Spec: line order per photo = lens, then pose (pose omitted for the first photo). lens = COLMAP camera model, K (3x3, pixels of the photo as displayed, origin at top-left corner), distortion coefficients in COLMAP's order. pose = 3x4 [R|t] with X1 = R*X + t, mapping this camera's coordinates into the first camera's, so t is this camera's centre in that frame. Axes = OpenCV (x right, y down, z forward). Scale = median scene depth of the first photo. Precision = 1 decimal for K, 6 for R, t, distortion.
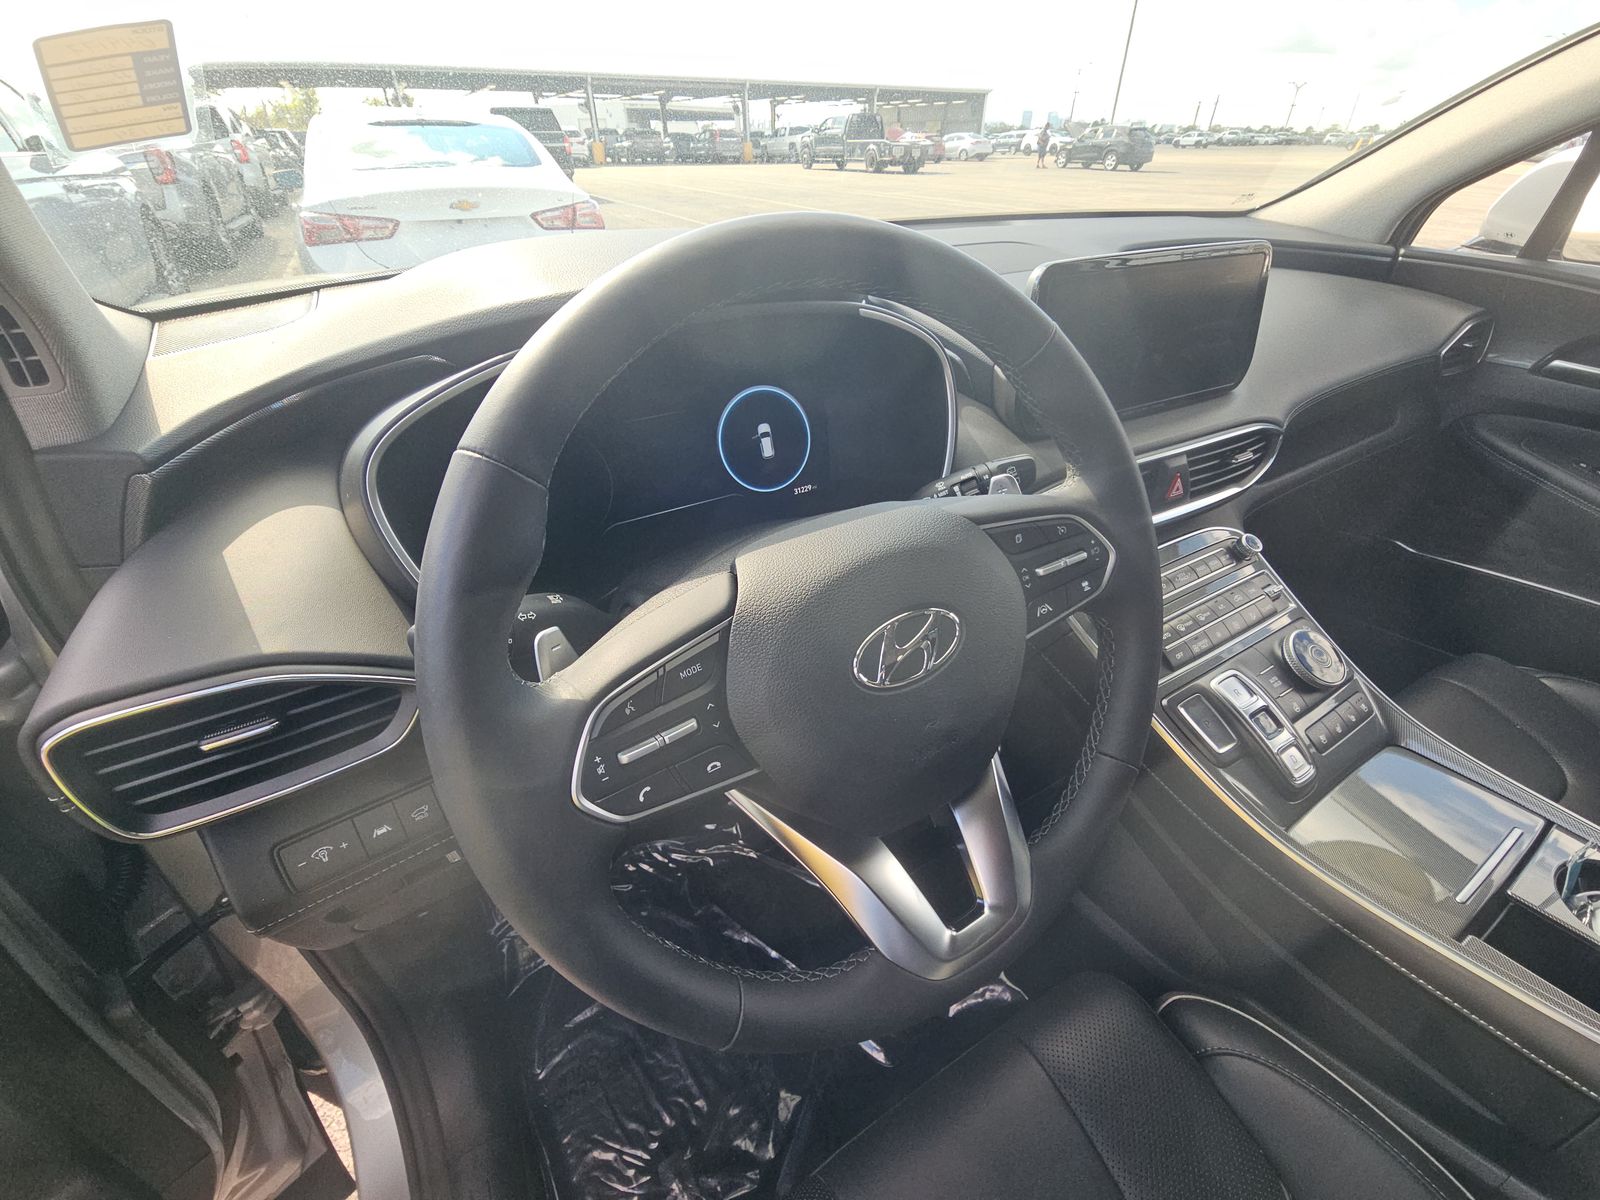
lens RADIAL K [[646.4, 0, 809.9], [0, 646.4, 596.2], [0, 0, 1]] dist [0.009053, -0.009562]
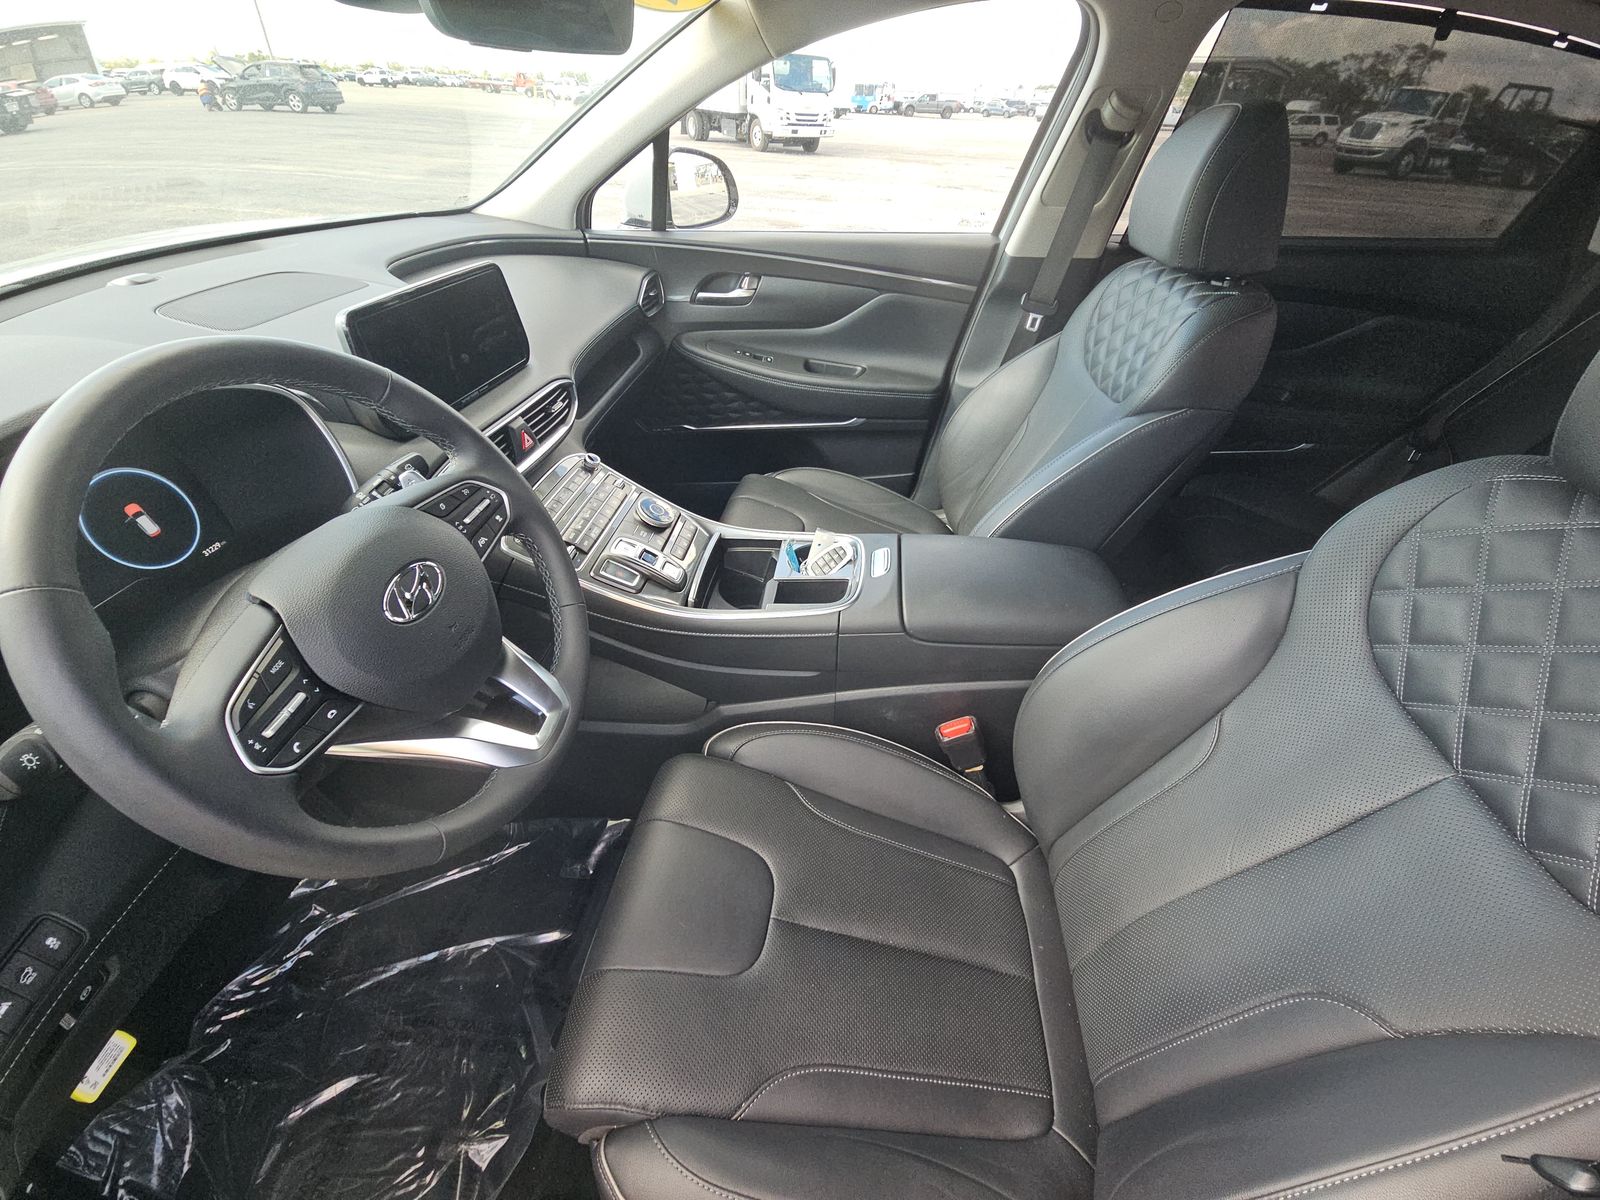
lens RADIAL K [[646.4, 0, 809.9], [0, 646.4, 596.2], [0, 0, 1]] dist [0.009053, -0.009562]
pose [[0.597003, -0.460003, 0.657256, -0.166965], [0.418500, 0.877543, 0.234043, 0.064809], [-0.684431, 0.135337, 0.716407, -0.423490]]
